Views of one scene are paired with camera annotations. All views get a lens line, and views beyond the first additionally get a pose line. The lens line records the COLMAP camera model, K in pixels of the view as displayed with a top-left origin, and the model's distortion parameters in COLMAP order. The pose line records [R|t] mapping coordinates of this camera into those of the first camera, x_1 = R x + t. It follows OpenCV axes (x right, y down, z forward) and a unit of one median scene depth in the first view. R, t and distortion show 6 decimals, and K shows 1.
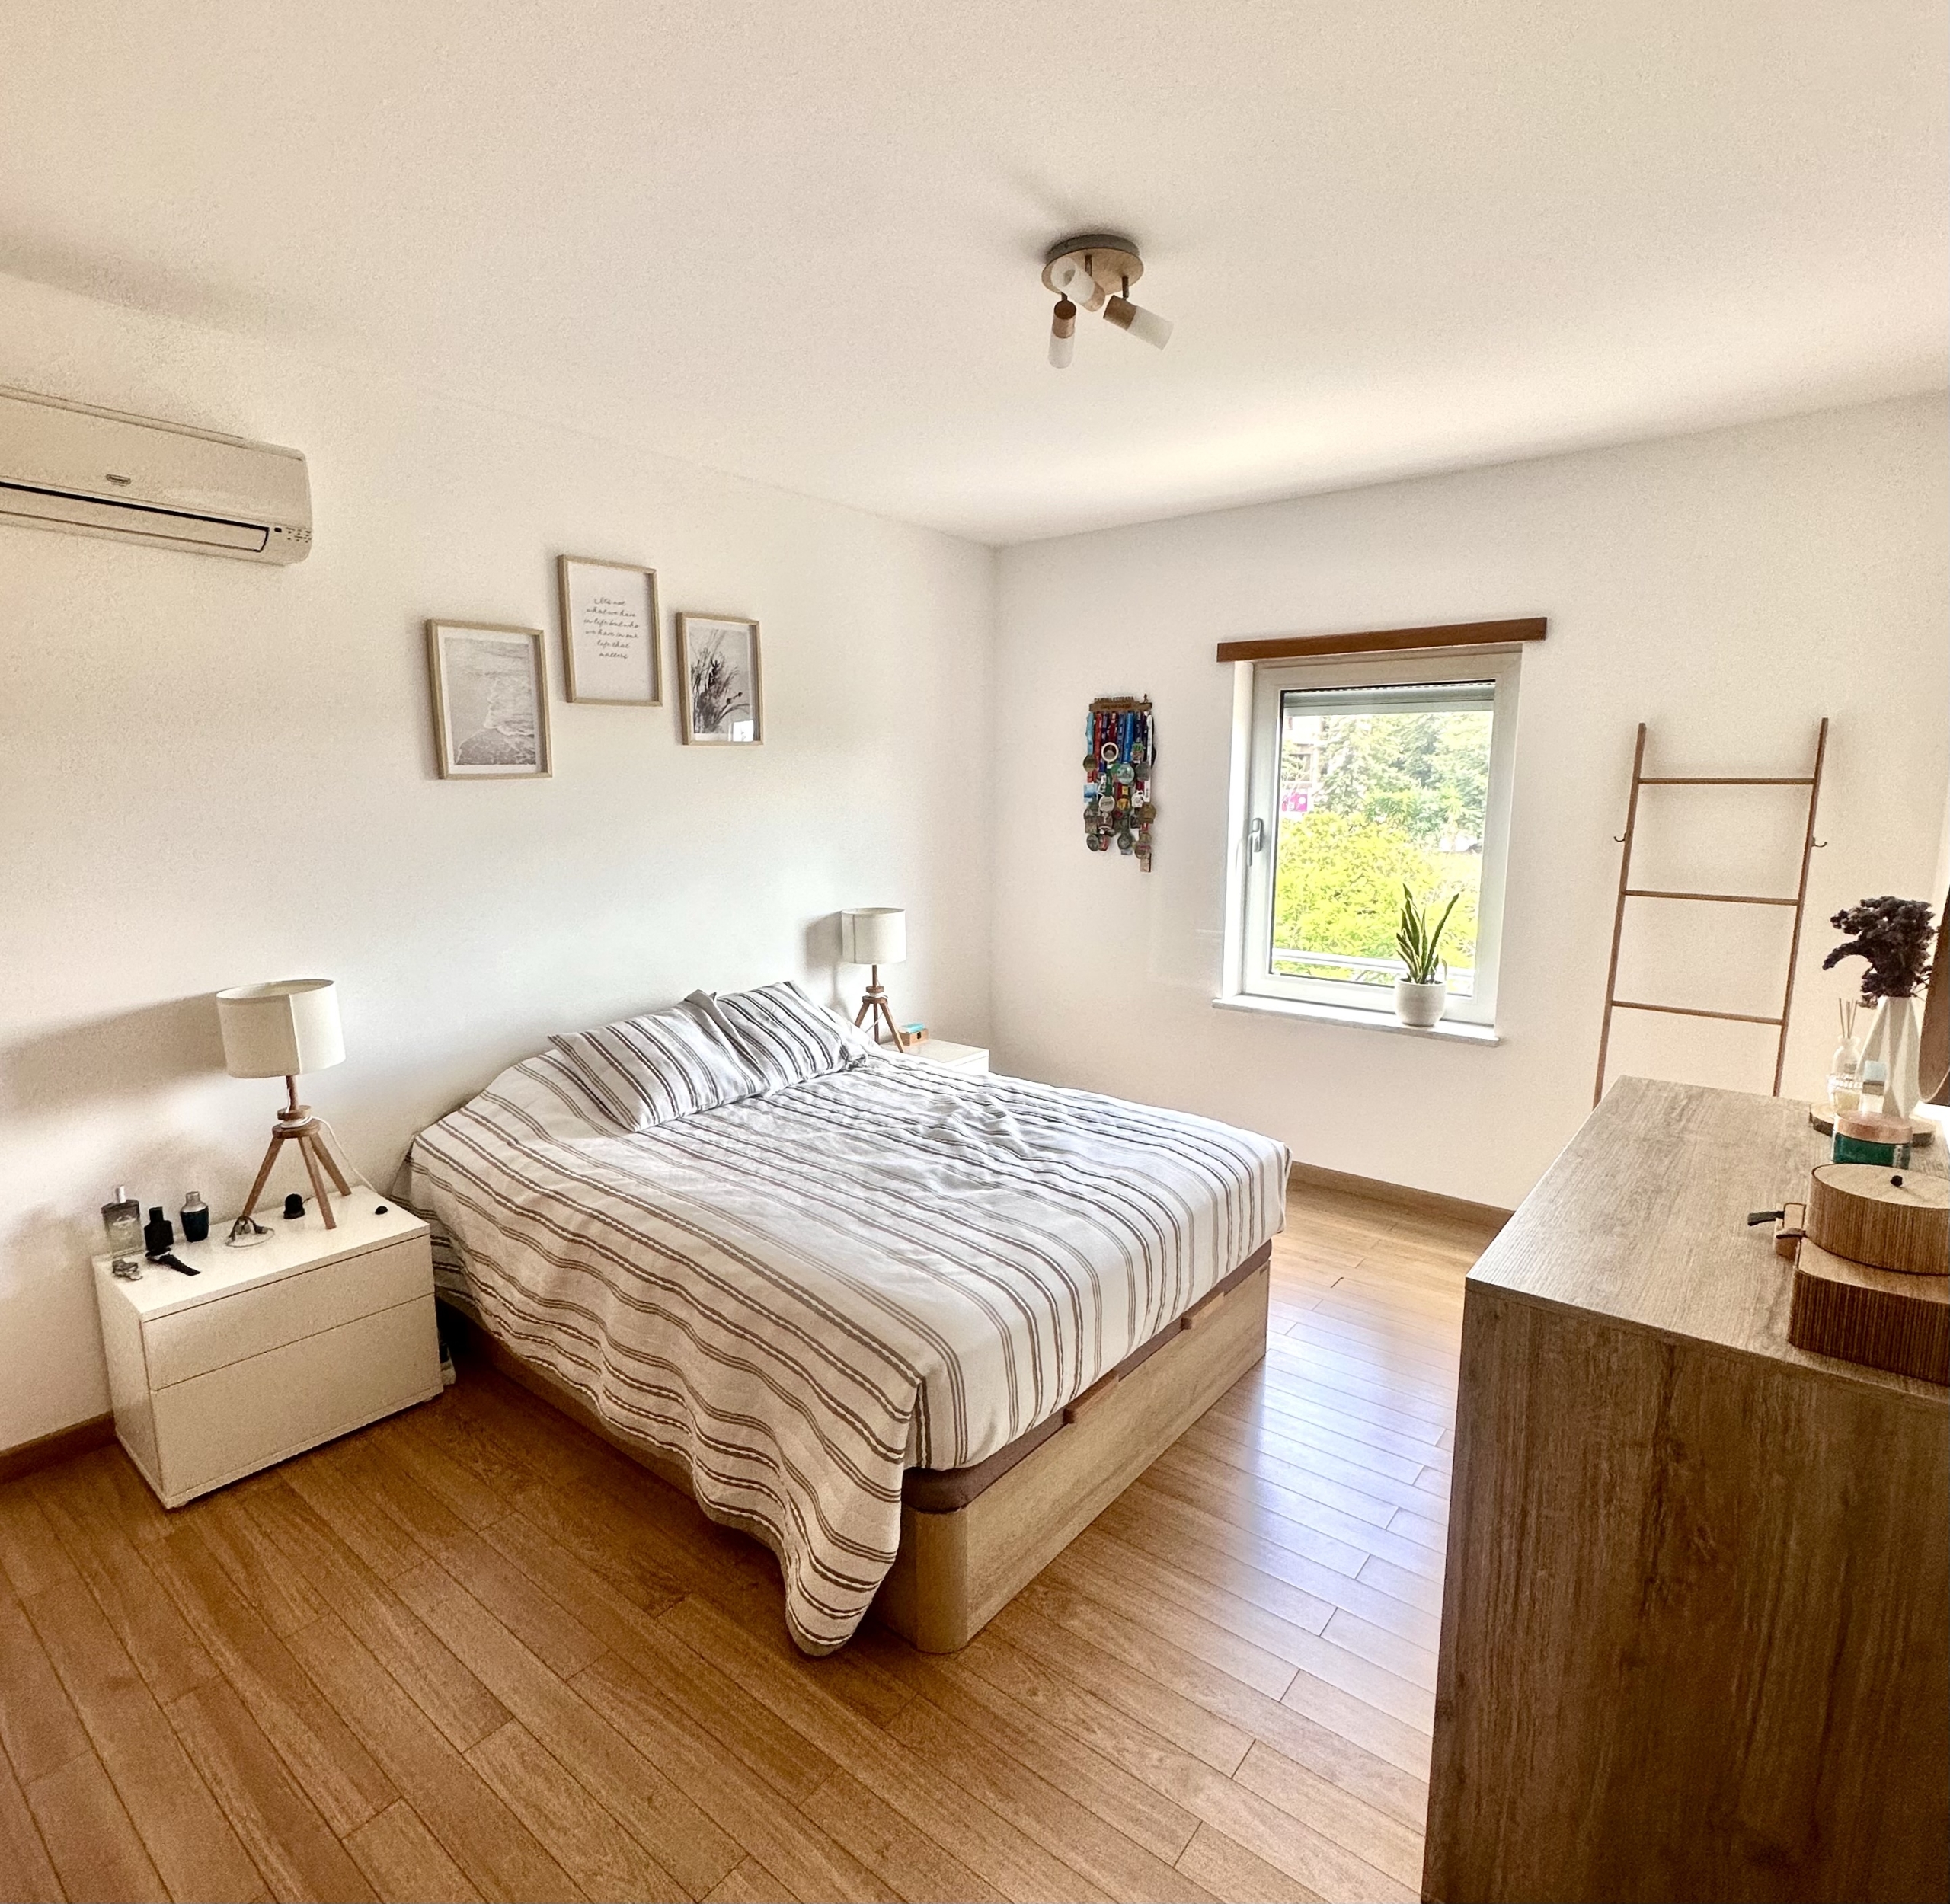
lens RADIAL K [[1085.9, 0, 978.3], [0, 1085.9, 953.4], [0, 0, 1]] dist [-0.001447, -0.000340]
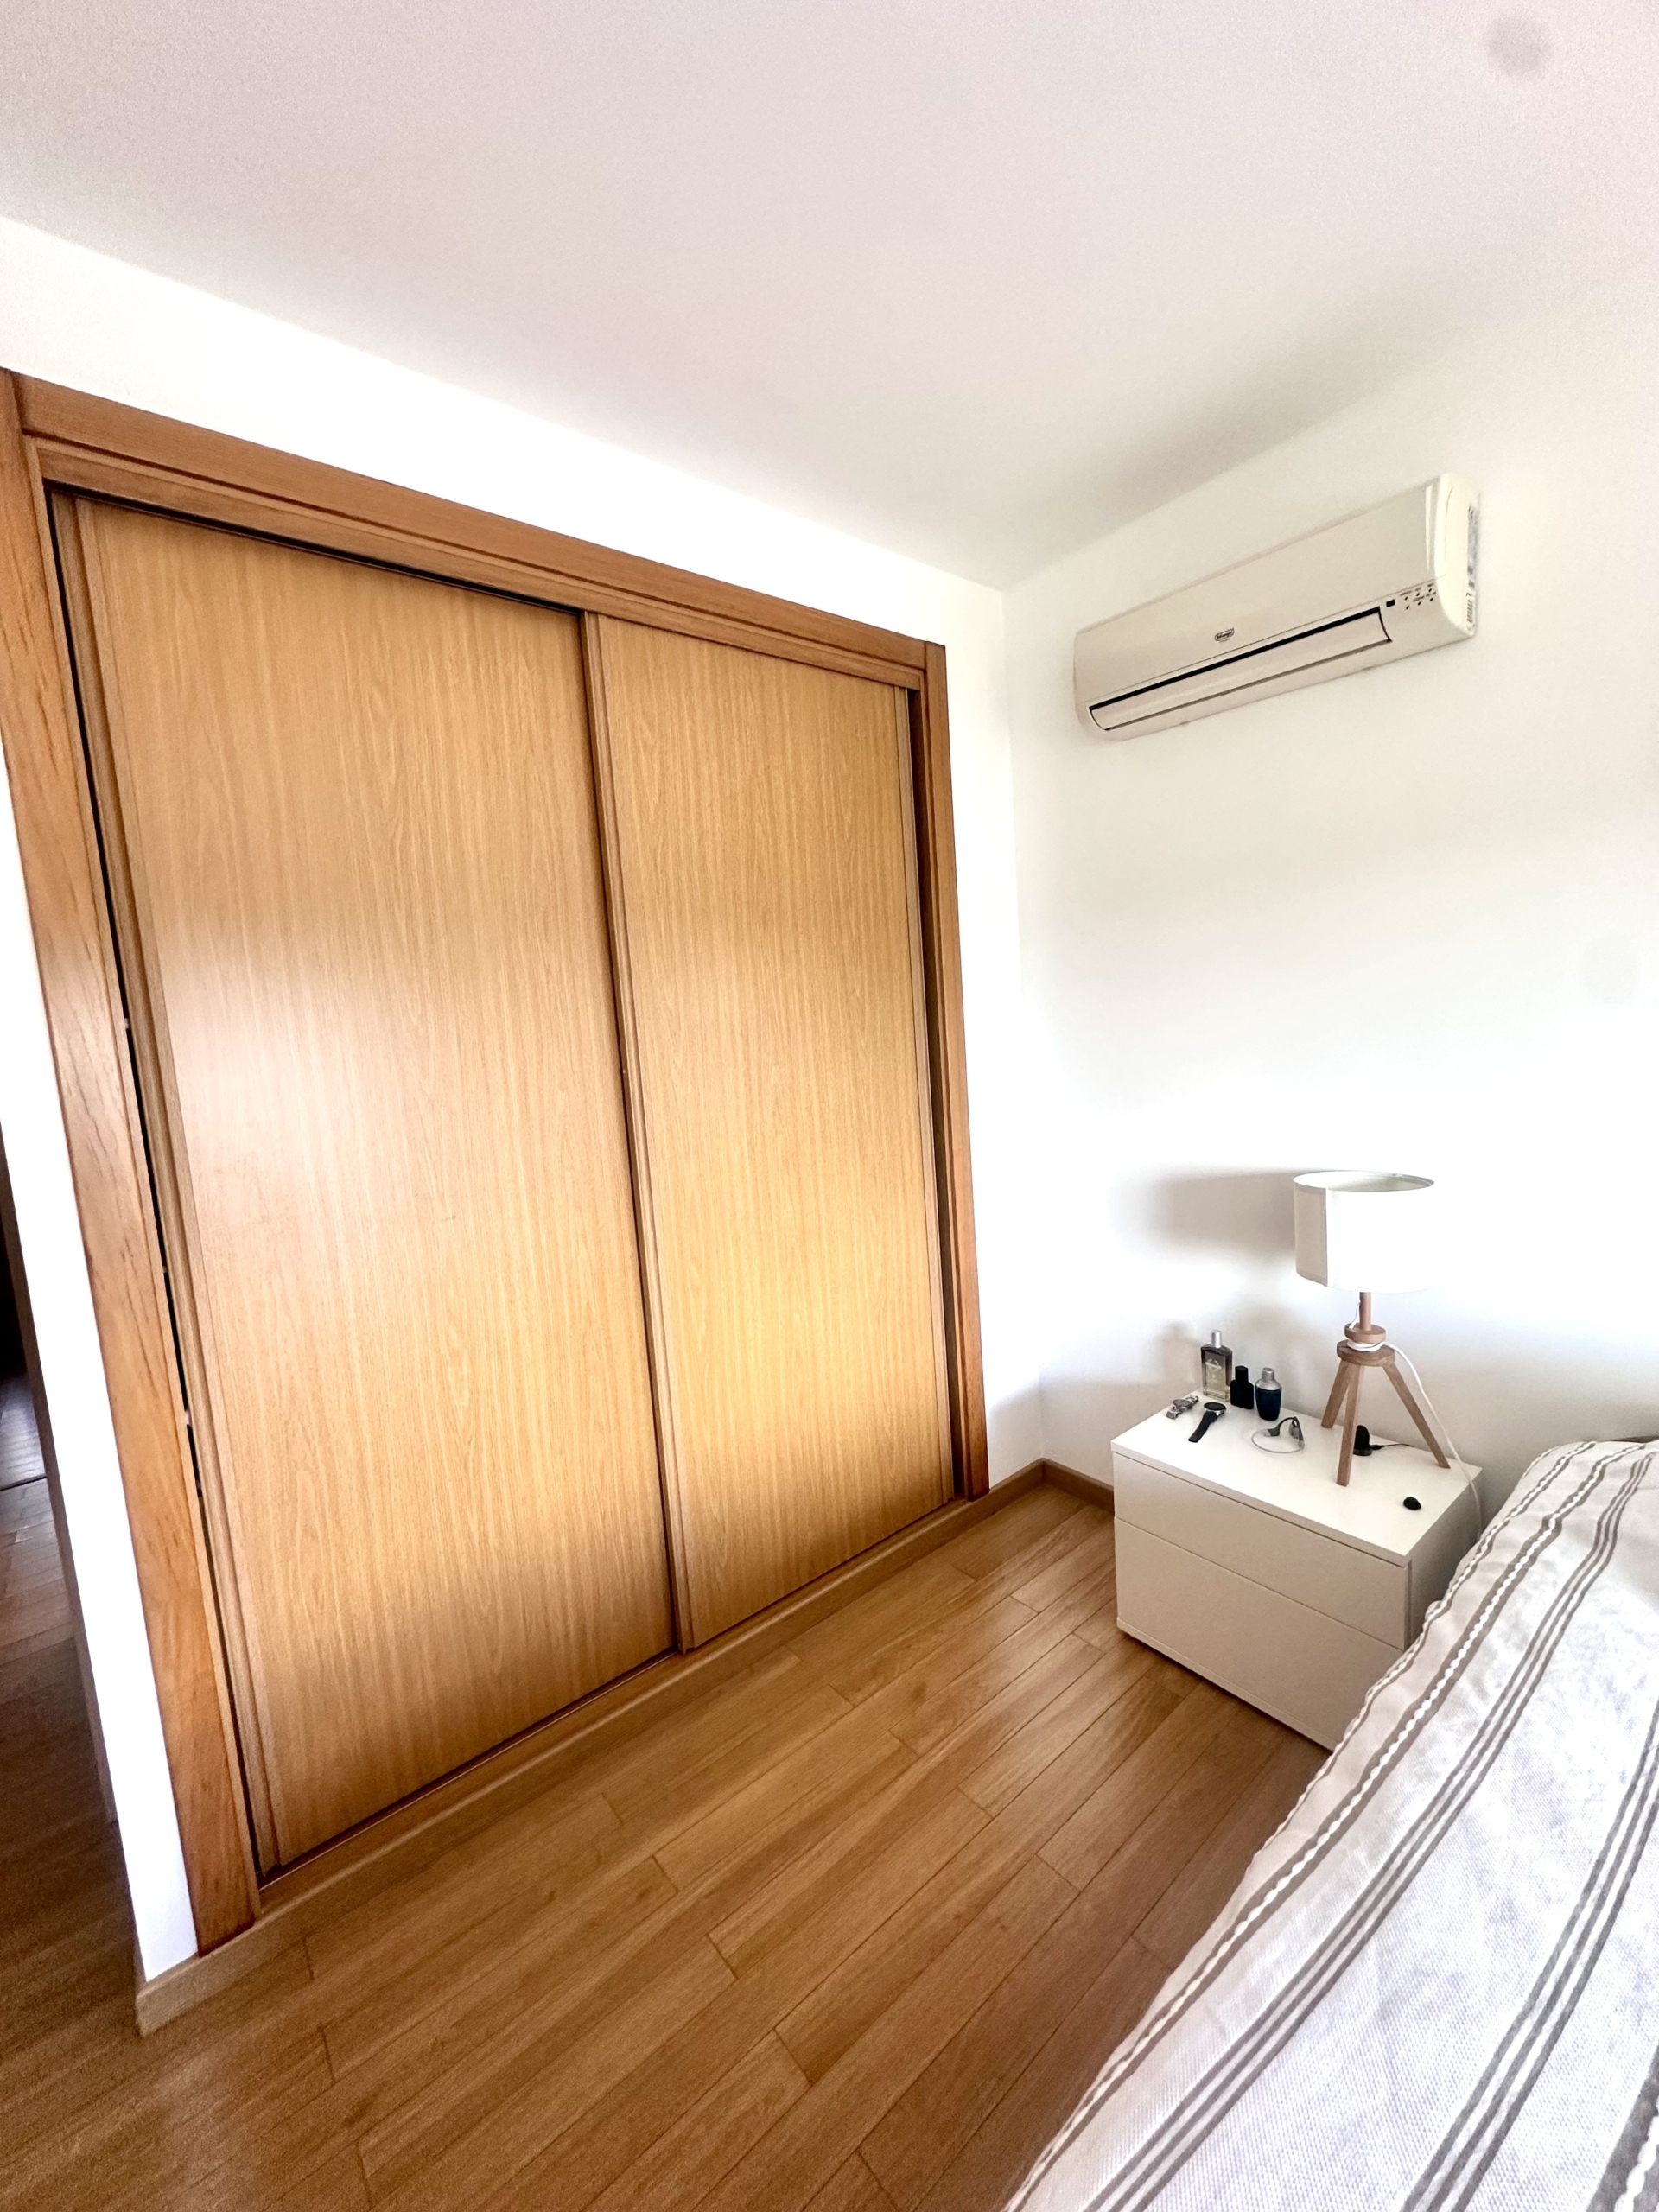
lens RADIAL K [[884.2, 0, 827.6], [0, 884.2, 1103.5], [0, 0, 1]] dist [-0.000466, -0.000656]
pose [[-0.213965, 0.115599, -0.969977, 0.094653], [-0.086143, 0.986872, 0.136615, -0.086724], [0.973036, 0.112788, -0.201198, 0.761725]]
